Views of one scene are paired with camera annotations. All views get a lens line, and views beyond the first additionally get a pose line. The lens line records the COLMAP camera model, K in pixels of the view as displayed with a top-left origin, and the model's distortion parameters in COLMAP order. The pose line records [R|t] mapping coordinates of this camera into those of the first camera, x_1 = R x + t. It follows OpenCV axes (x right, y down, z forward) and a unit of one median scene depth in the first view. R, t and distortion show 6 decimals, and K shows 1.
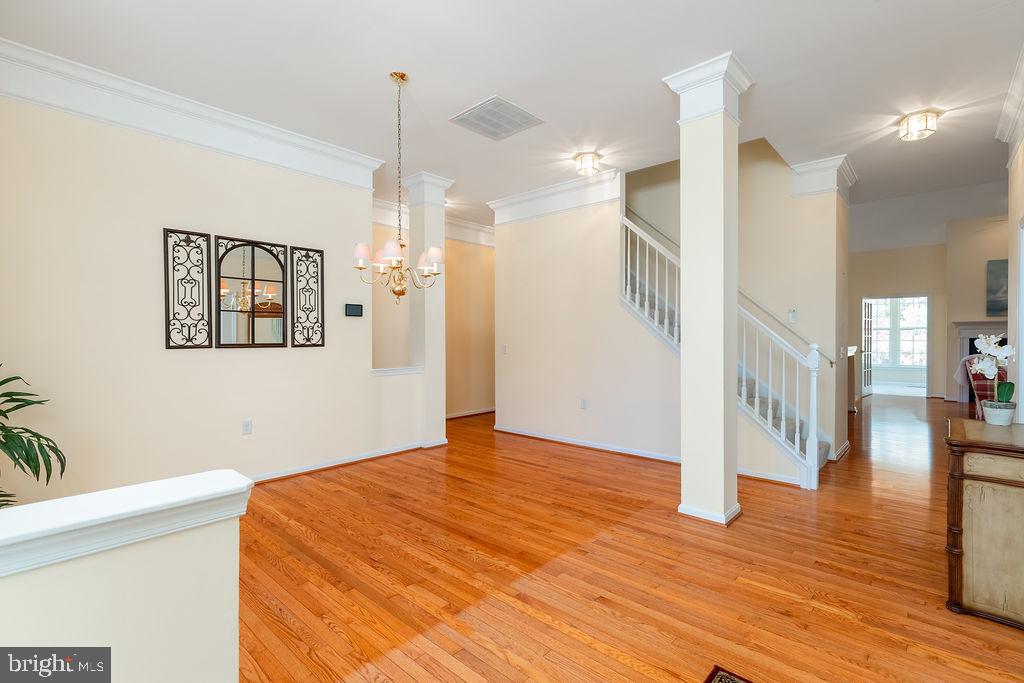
lens RADIAL K [[454.7, 0, 494.6], [0, 454.7, 340.4], [0, 0, 1]] dist [0.001658, 0.000160]
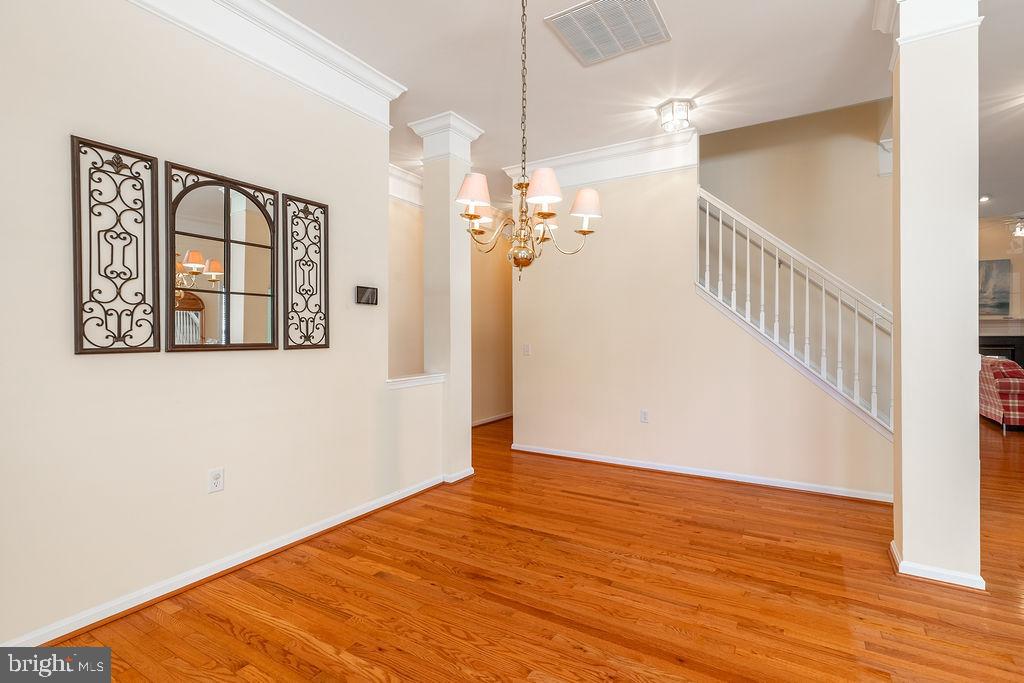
lens RADIAL K [[465.4, 0, 499.4], [0, 465.4, 337.3], [0, 0, 1]] dist [0.000726, 0.000033]
pose [[0.980217, -0.000632, 0.197925, -0.302945], [0.001458, 0.999991, -0.004027, 0.000791], [-0.197921, 0.004236, 0.980209, 0.315965]]
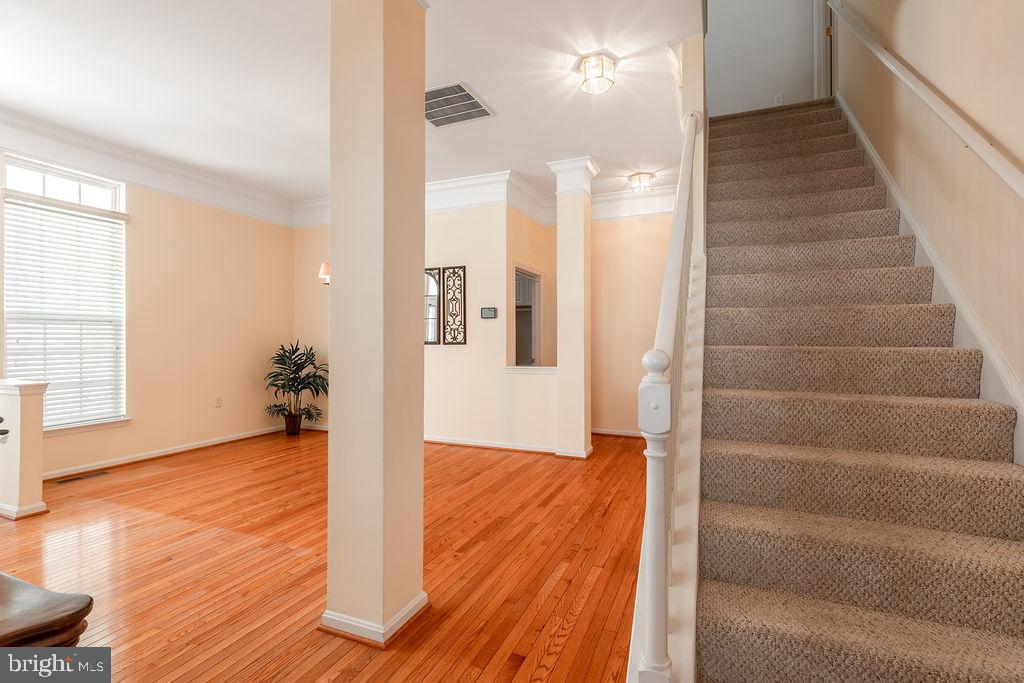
lens RADIAL K [[449.0, 0, 513.0], [0, 449.0, 337.6], [0, 0, 1]] dist [0.000506, 0.000019]
pose [[0.381867, -0.003775, -0.924210, 0.899294], [-0.007408, 0.999947, -0.007145, 0.002937], [0.924188, 0.009575, 0.381818, 0.757244]]
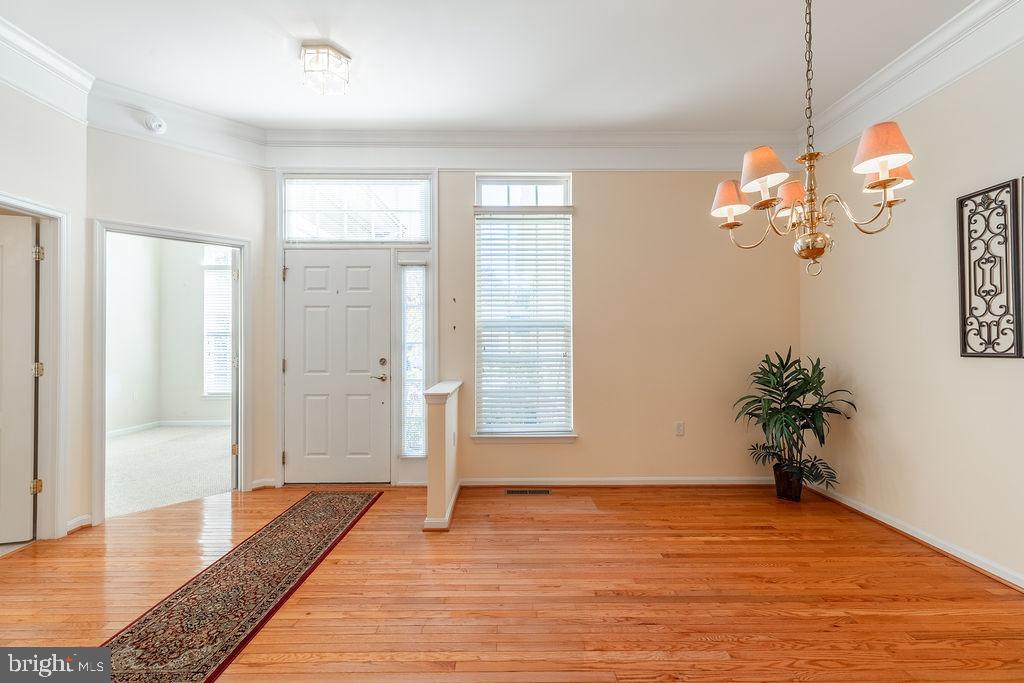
lens RADIAL K [[463.6, 0, 512.0], [0, 463.6, 341.5], [0, 0, 1]] dist [-0.013148, 0.000022]
pose [[-0.702248, -0.004407, -0.711919, 0.311449], [-0.004626, 0.999988, -0.001628, -0.001784], [0.711917, 0.002150, -0.702260, 0.921713]]
